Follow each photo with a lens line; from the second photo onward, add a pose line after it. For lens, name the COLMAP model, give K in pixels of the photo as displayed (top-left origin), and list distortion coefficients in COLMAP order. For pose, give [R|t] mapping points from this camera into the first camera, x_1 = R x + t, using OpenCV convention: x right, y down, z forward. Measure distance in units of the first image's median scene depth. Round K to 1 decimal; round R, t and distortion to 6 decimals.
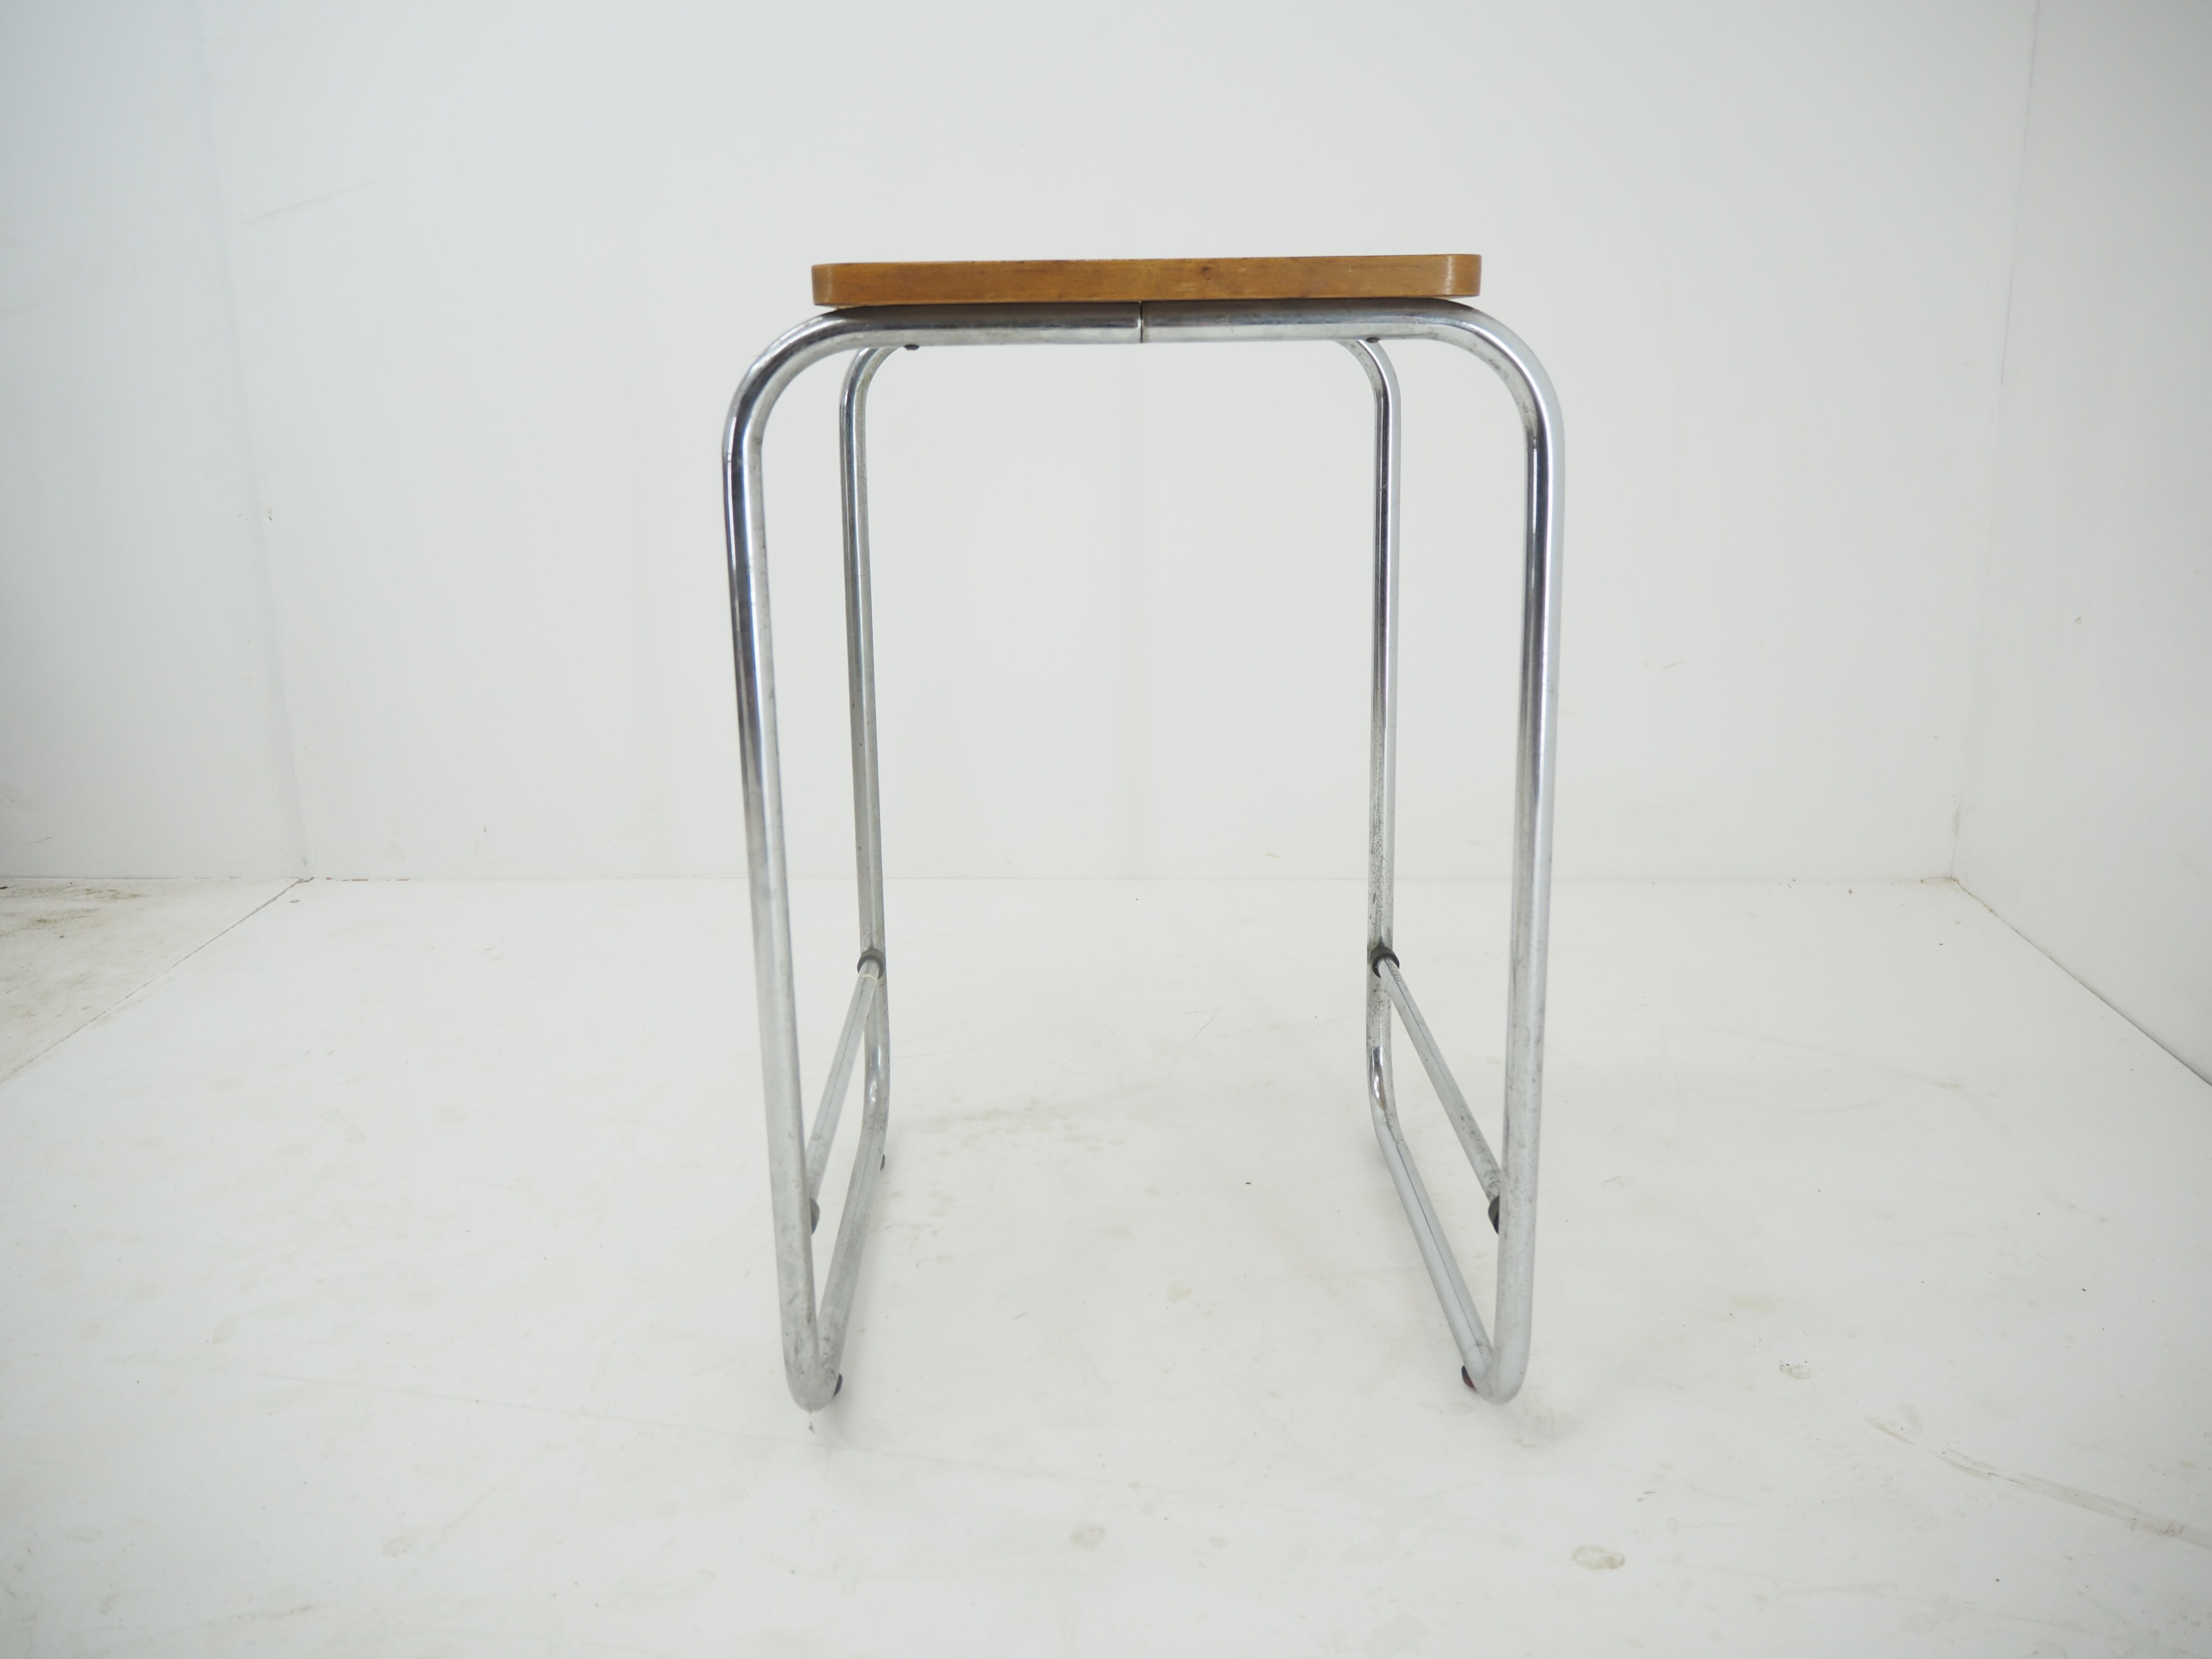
lens RADIAL K [[1855.5, 0, 1098.1], [0, 1855.5, 837.1], [0, 0, 1]] dist [-0.050103, 0.018813]
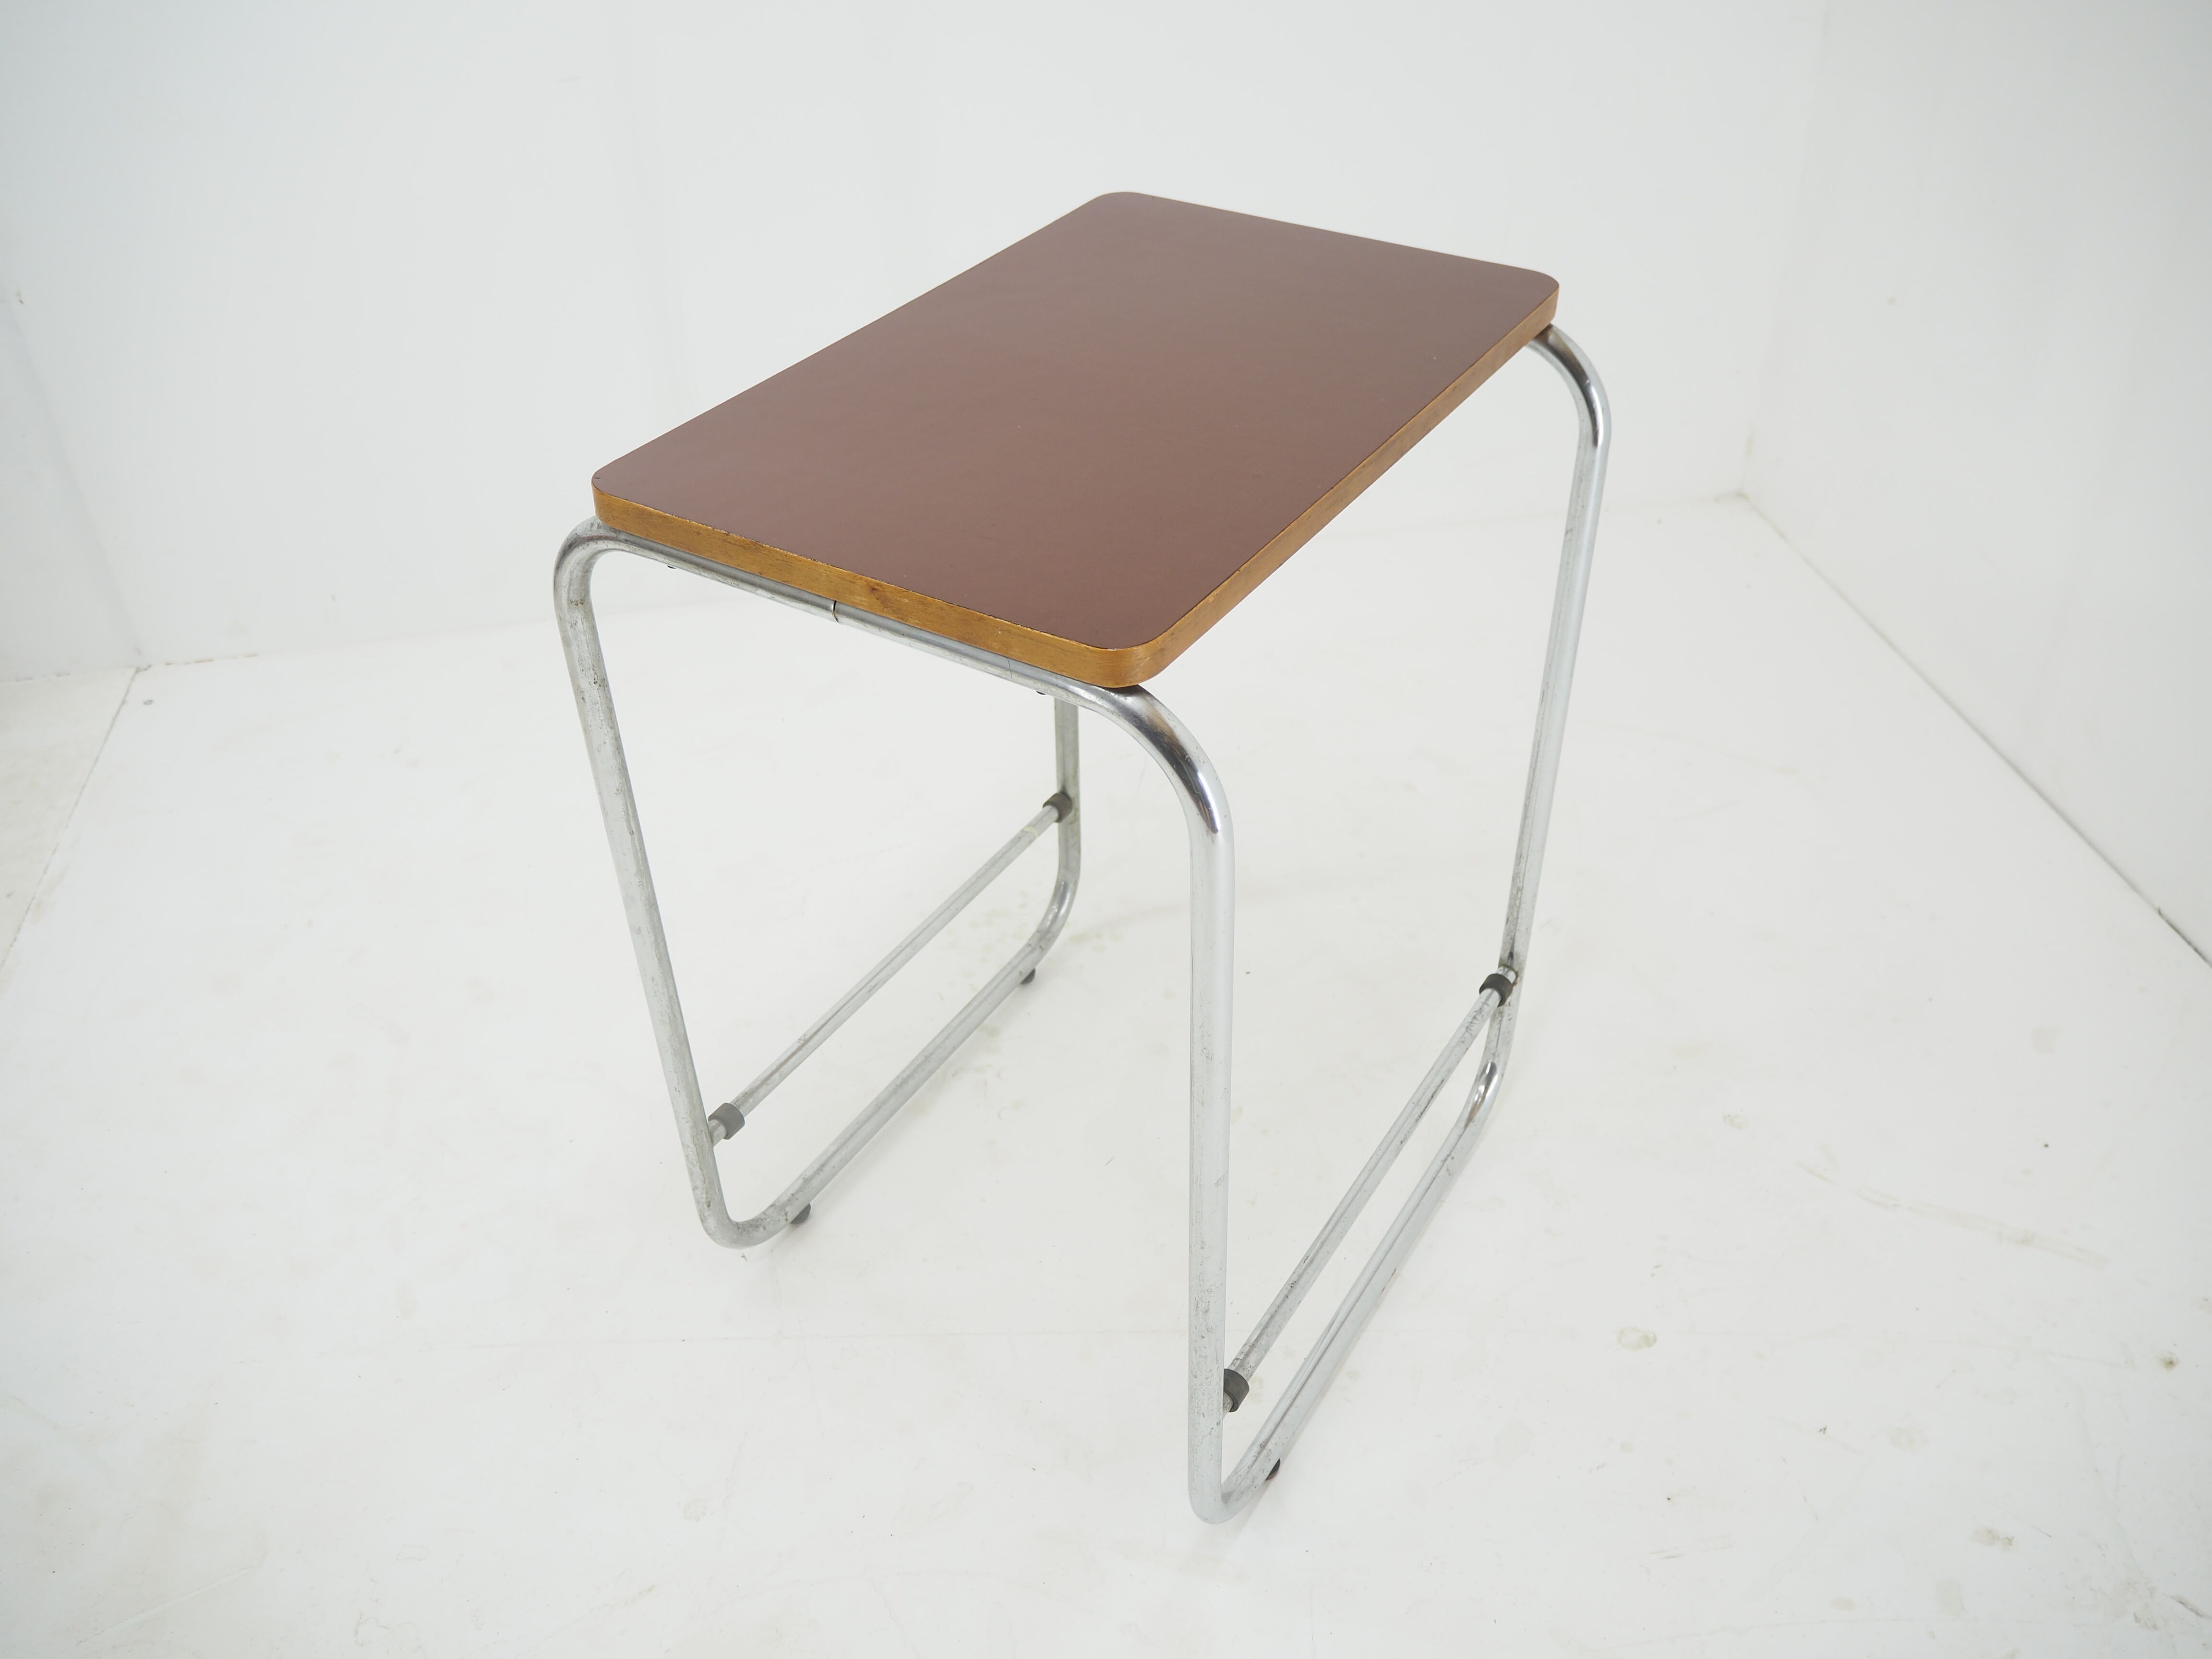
lens RADIAL K [[1855.5, 0, 1100.3], [0, 1855.5, 829.9], [0, 0, 1]] dist [-0.050103, 0.018813]
pose [[0.974587, -0.142778, 0.172609, -0.259379], [0.074171, 0.932764, 0.352775, -0.411712], [-0.211372, -0.331008, 0.919650, -0.008420]]
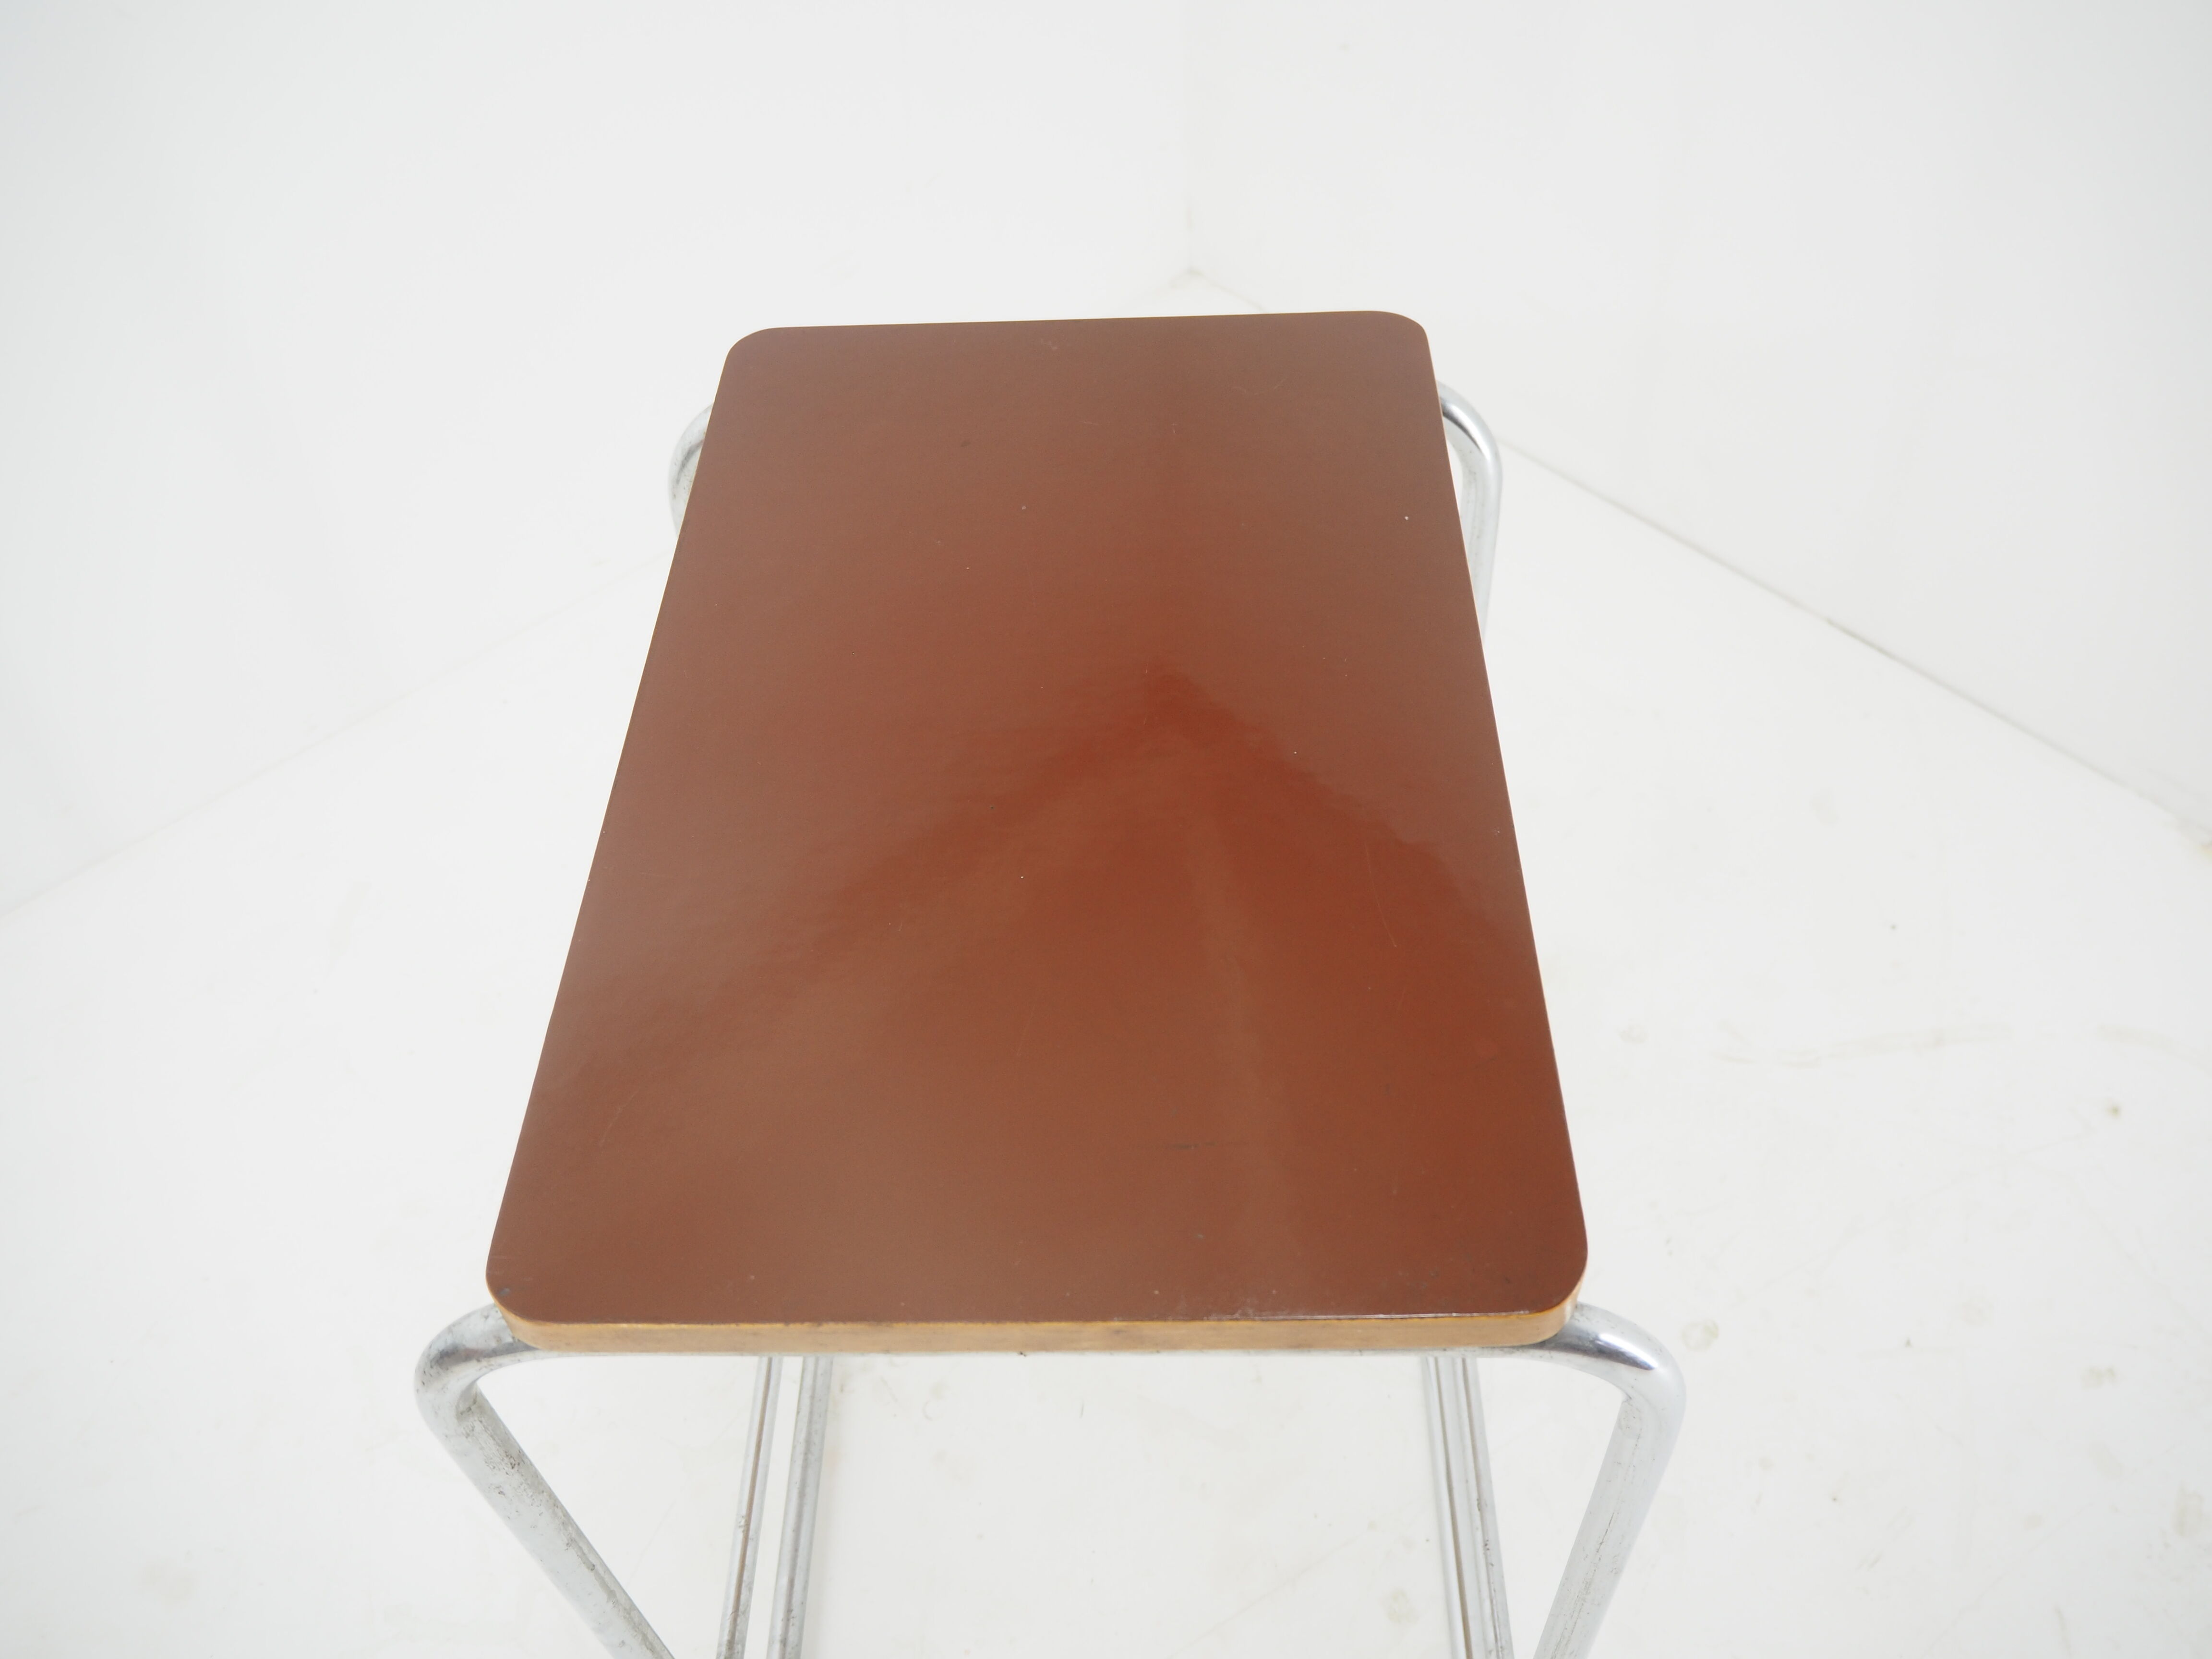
lens RADIAL K [[1855.5, 0, 1112.7], [0, 1855.5, 832.0], [0, 0, 1]] dist [-0.050103, 0.018813]
pose [[0.713419, -0.539835, 0.446779, -0.355061], [0.239947, 0.787236, 0.568054, -0.627344], [-0.658376, -0.298057, 0.691161, 0.475250]]
